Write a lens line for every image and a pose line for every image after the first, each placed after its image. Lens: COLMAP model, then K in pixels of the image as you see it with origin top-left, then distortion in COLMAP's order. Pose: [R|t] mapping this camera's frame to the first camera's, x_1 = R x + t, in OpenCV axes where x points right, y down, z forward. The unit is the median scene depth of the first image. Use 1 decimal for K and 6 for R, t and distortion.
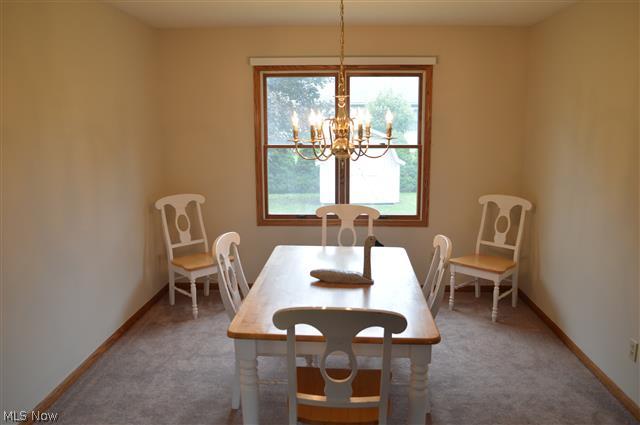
lens RADIAL K [[518.4, 0, 320.7], [0, 518.4, 210.9], [0, 0, 1]] dist [-0.073790, -0.000499]
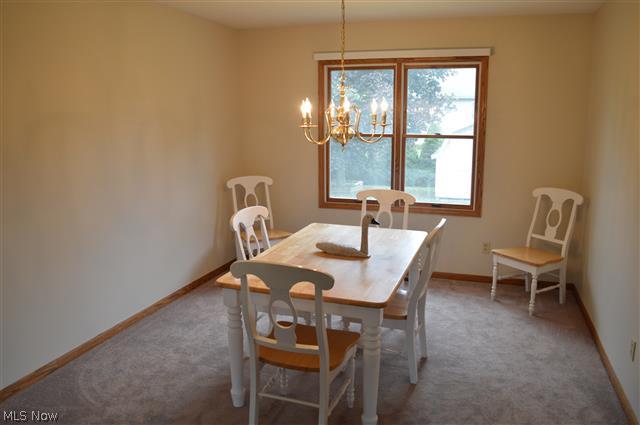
lens RADIAL K [[518.4, 0, 317.1], [0, 518.4, 211.8], [0, 0, 1]] dist [-0.073790, -0.000499]
pose [[0.960971, 0.052625, -0.271598, 0.189930], [-0.049021, 0.998597, 0.020043, 0.017318], [0.272272, -0.005946, 0.962202, -0.055369]]
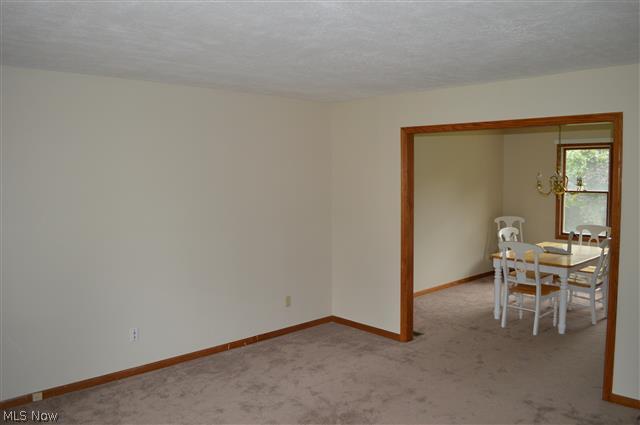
lens RADIAL K [[518.4, 0, 321.0], [0, 518.4, 208.6], [0, 0, 1]] dist [-0.073790, -0.000499]
pose [[0.720713, 0.046703, -0.691659, 0.511013], [-0.116949, 0.991619, -0.054904, 0.122141], [0.683298, 0.120459, 0.720135, -0.769810]]
